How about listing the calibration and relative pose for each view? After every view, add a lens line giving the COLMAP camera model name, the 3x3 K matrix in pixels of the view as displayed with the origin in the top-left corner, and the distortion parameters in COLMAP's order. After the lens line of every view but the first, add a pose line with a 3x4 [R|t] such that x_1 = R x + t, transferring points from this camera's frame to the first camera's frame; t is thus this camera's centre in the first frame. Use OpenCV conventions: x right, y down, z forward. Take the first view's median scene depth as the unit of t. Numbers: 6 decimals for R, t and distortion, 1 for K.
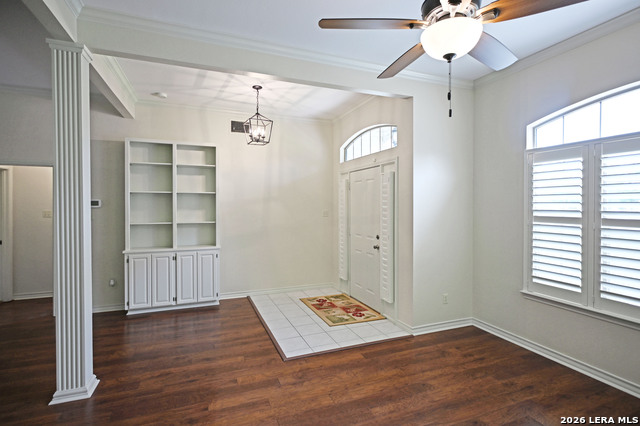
lens RADIAL K [[313.0, 0, 319.7], [0, 313.0, 209.0], [0, 0, 1]] dist [0.000271, -0.000173]
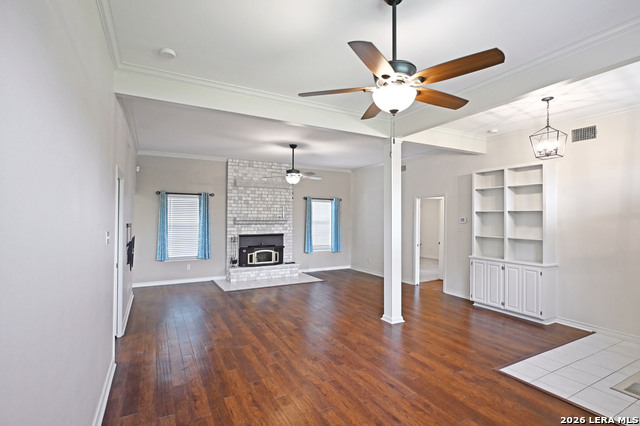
lens RADIAL K [[313.0, 0, 319.2], [0, 313.0, 213.5], [0, 0, 1]] dist [0.000271, -0.000173]
pose [[0.119716, -0.012793, -0.992726, 0.626187], [-0.023594, 0.999598, -0.015727, -0.009036], [0.992528, 0.025305, 0.119366, 0.196438]]
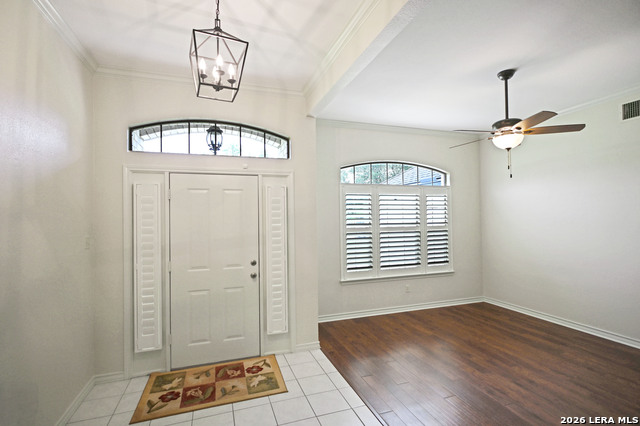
lens RADIAL K [[313.0, 0, 321.2], [0, 313.0, 218.1], [0, 0, 1]] dist [0.000271, -0.000173]
pose [[0.038248, 0.004180, 0.999260, -0.620916], [0.026379, 0.999639, -0.005191, -0.016766], [-0.998920, 0.026558, 0.038124, 0.803107]]
